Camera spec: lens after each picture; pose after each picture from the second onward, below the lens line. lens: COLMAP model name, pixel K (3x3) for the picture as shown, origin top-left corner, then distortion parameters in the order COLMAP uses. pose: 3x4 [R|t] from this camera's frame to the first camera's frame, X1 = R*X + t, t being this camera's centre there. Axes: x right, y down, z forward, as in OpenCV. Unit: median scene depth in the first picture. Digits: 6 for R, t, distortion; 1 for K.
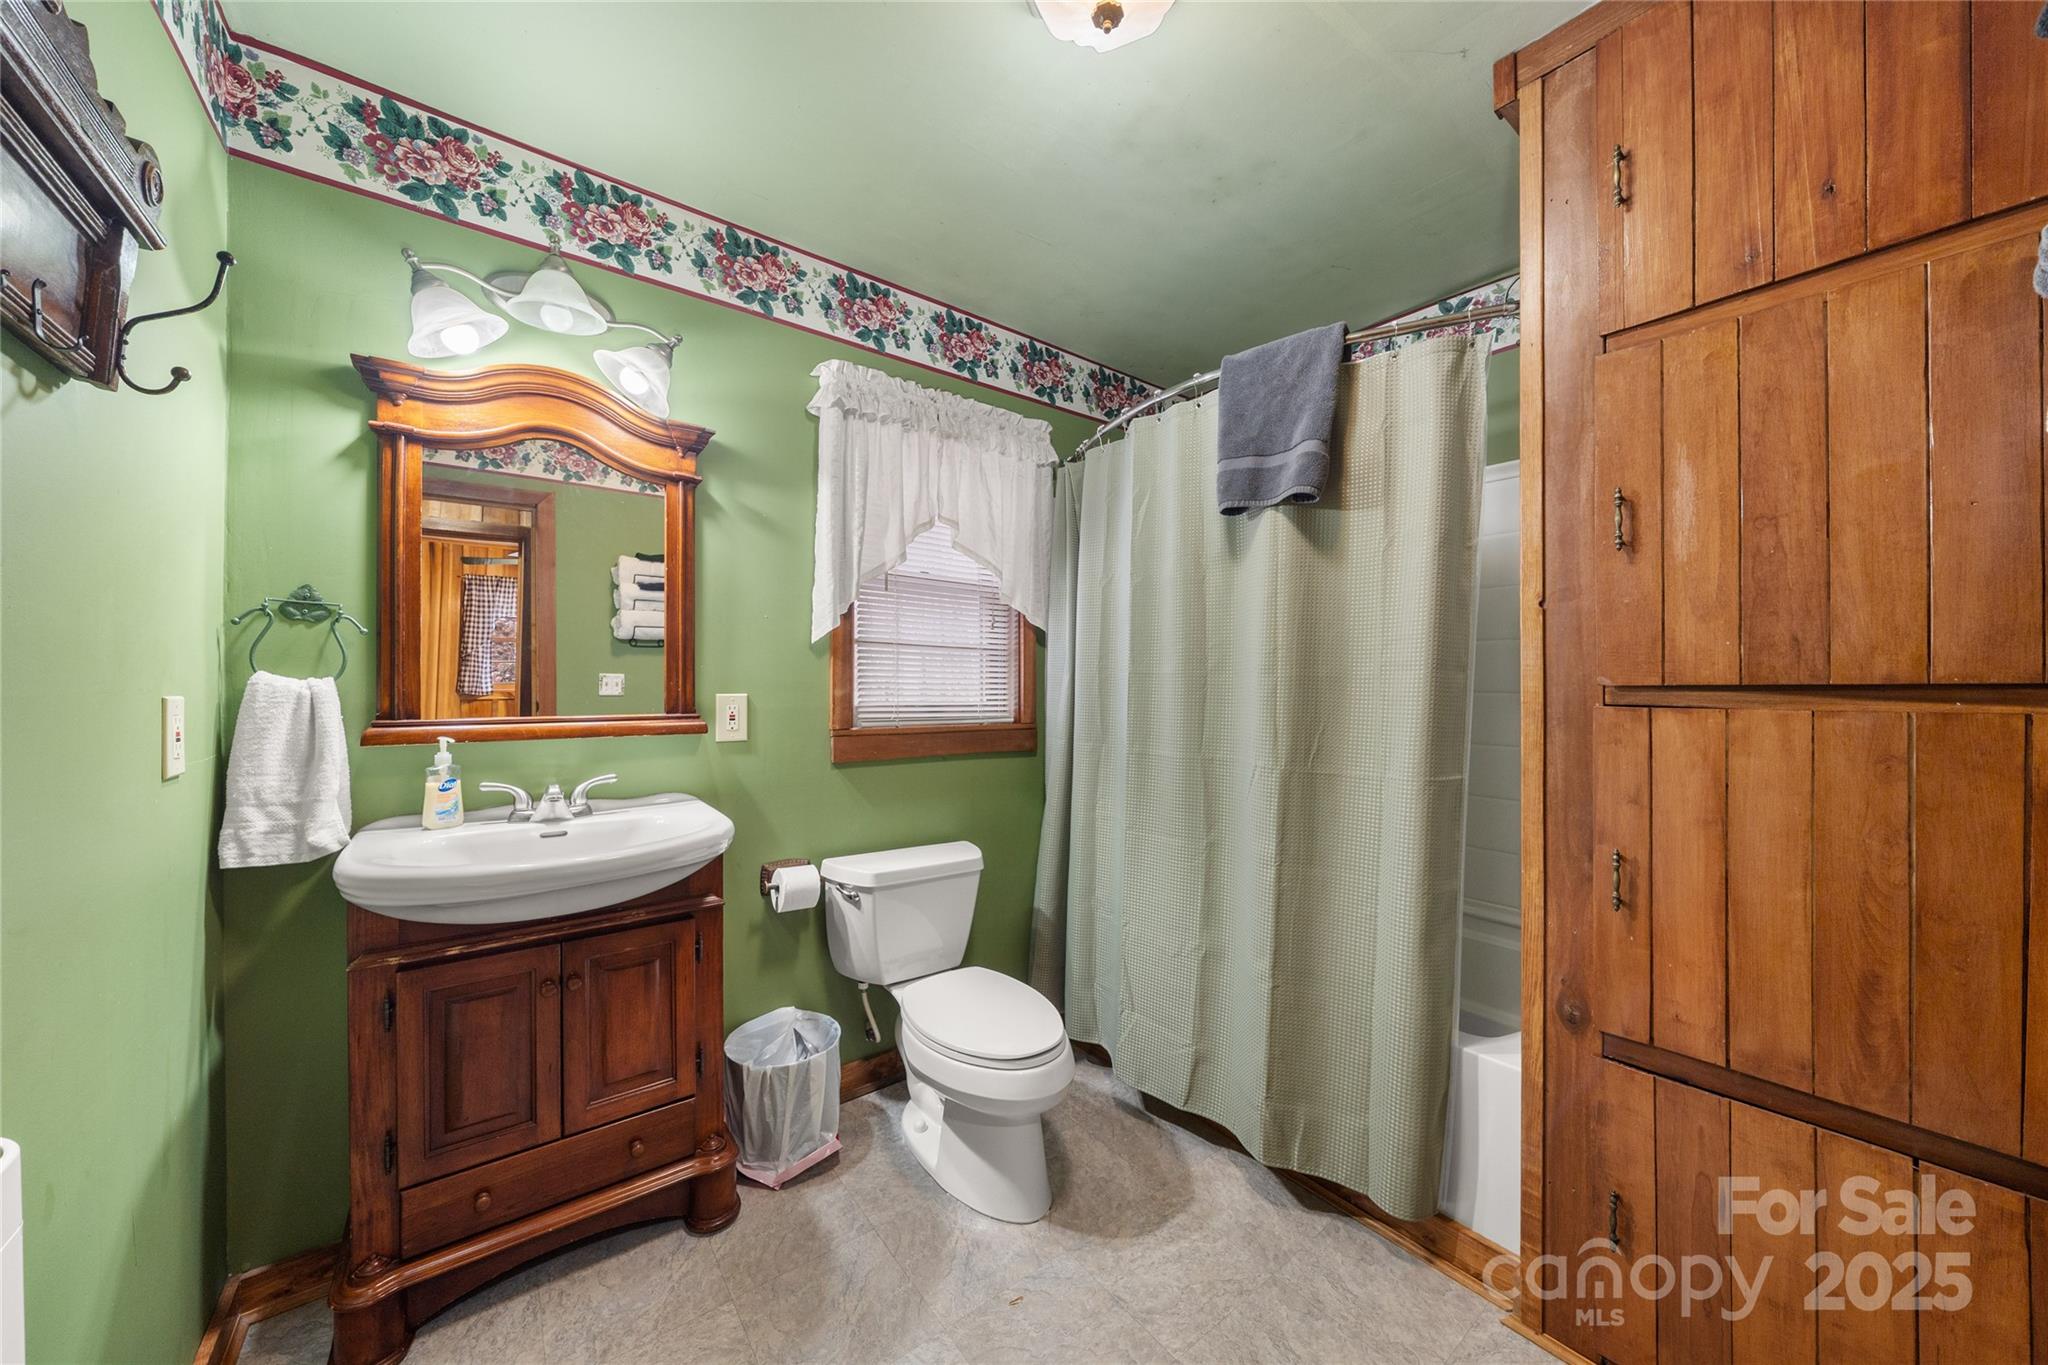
lens RADIAL K [[709.9, 0, 1024.0], [0, 709.9, 682.5], [0, 0, 1]] dist [-0.004839, -0.000256]
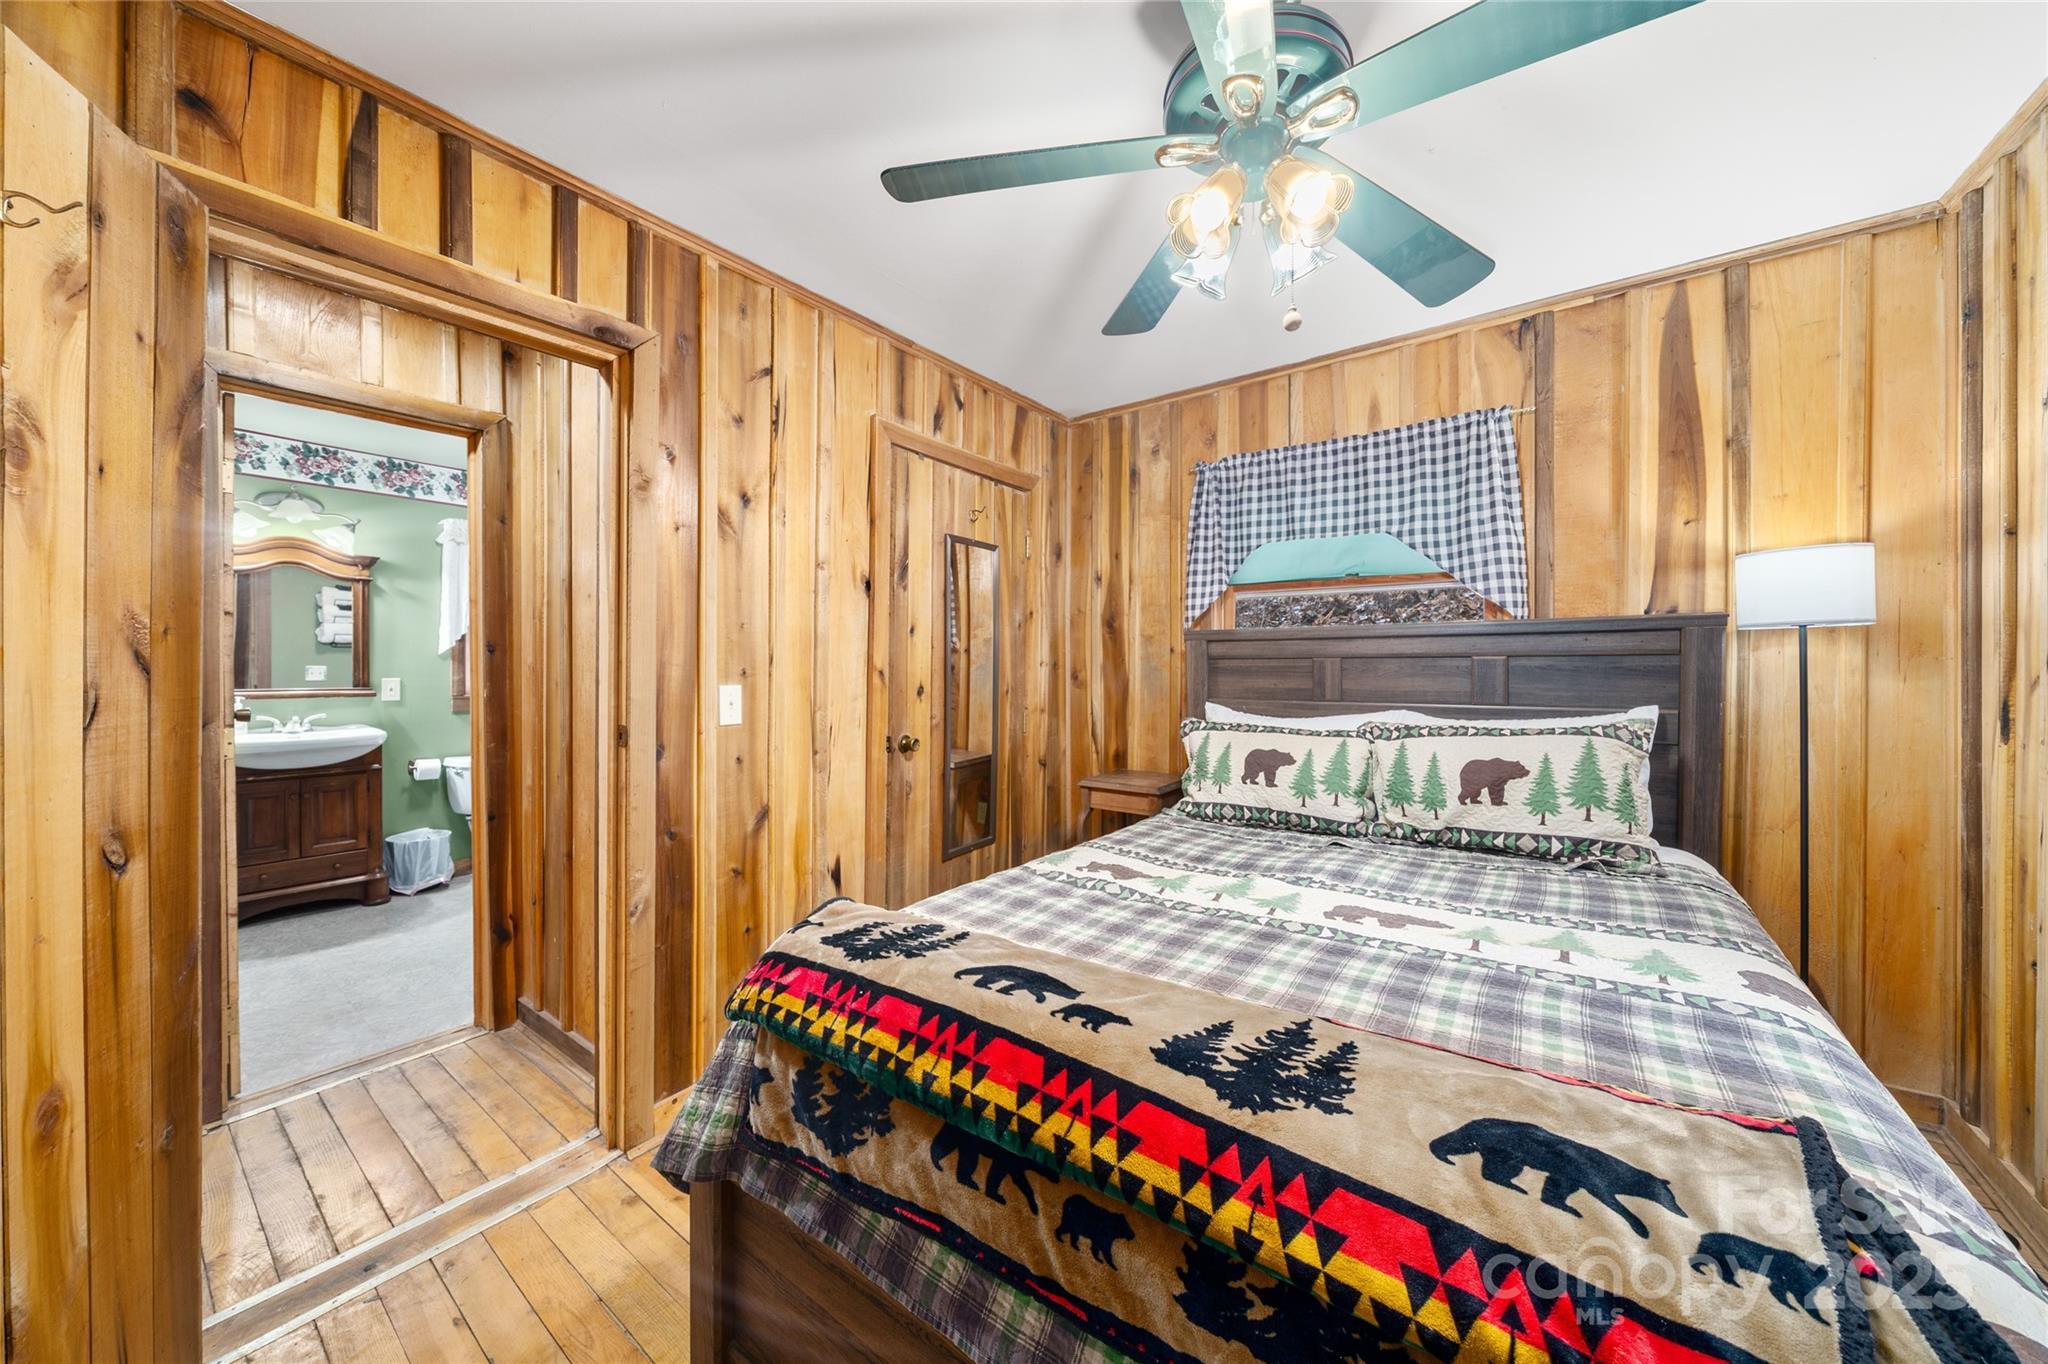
lens RADIAL K [[715.4, 0, 1025.2], [0, 715.4, 666.3], [0, 0, 1]] dist [-0.003843, -0.000098]
pose [[0.964279, -0.002216, 0.264878, 0.889382], [0.002375, 0.999997, -0.000279, -0.015340], [-0.264877, 0.000898, 0.964282, -1.627931]]
